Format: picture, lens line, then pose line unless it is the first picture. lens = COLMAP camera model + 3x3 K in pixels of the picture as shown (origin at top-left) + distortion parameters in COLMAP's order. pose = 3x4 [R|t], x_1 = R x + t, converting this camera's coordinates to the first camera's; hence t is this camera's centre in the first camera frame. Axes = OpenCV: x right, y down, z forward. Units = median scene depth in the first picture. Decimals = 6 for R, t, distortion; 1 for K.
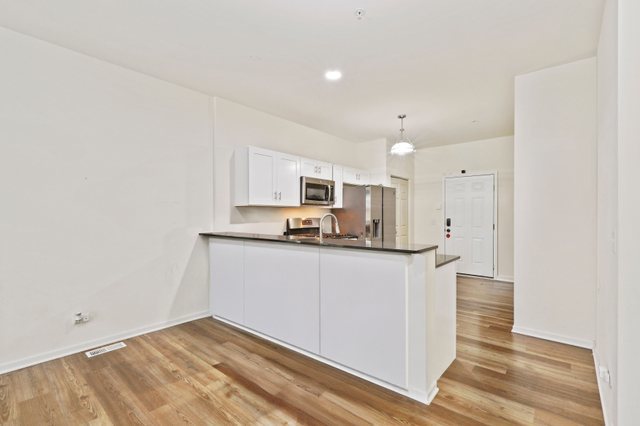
lens RADIAL K [[293.0, 0, 318.2], [0, 293.0, 213.5], [0, 0, 1]] dist [0.011862, -0.000319]
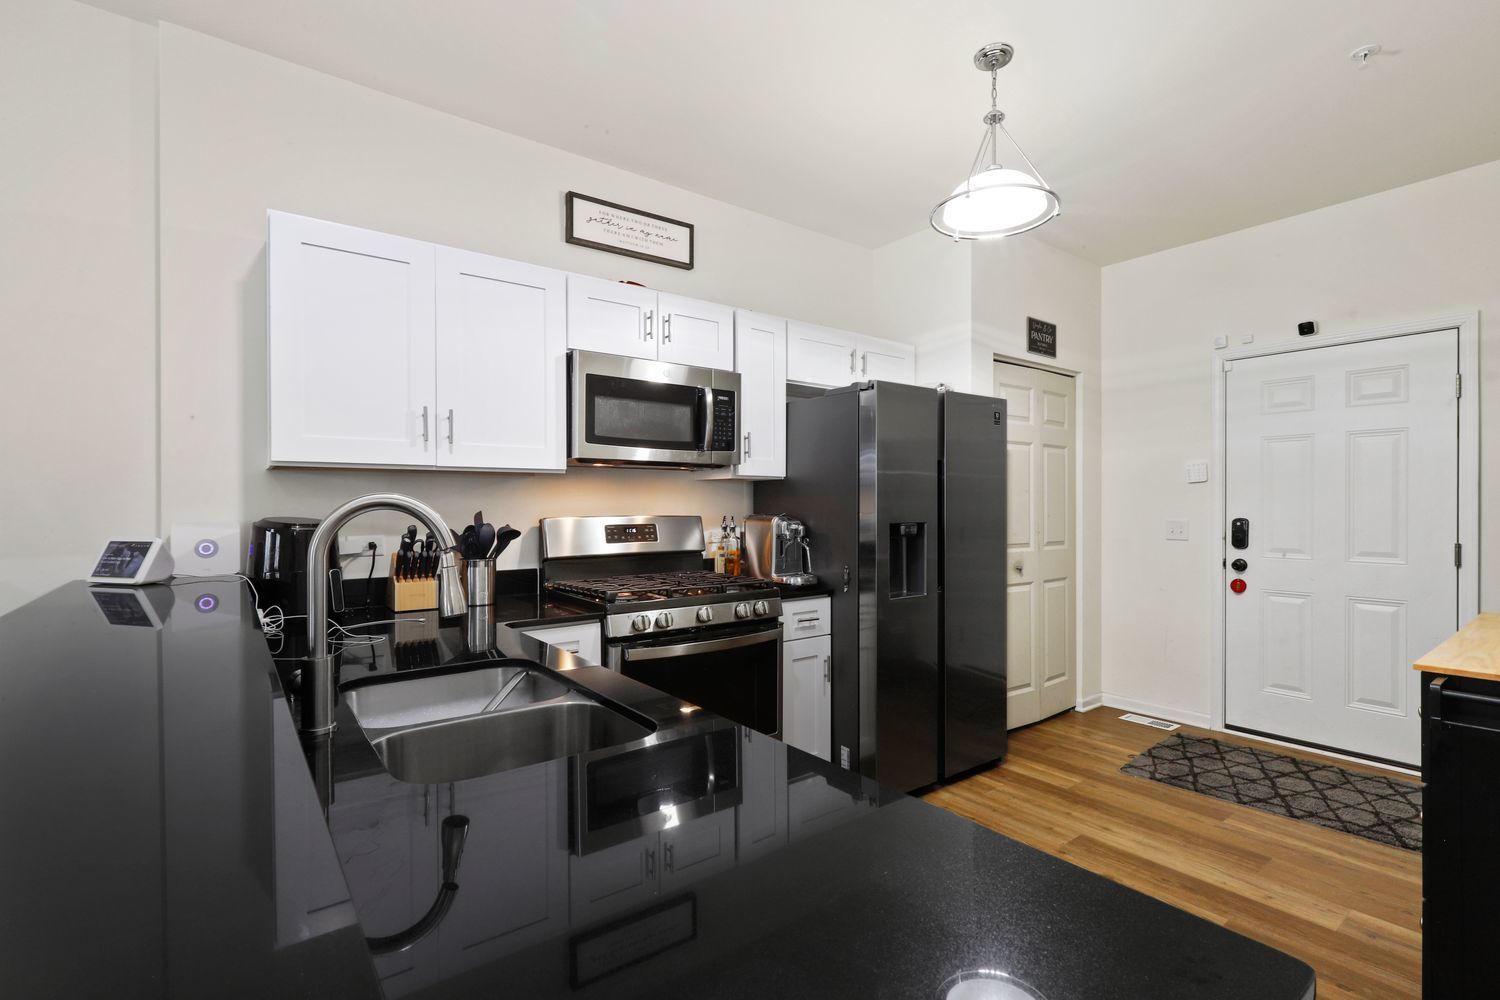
lens RADIAL K [[686.7, 0, 761.6], [0, 686.7, 506.3], [0, 0, 1]] dist [0.011862, -0.000319]
pose [[0.979495, -0.001611, -0.201461, 0.187452], [0.002771, 0.999981, 0.005477, 0.002832], [0.201449, -0.005923, 0.979481, 0.390839]]
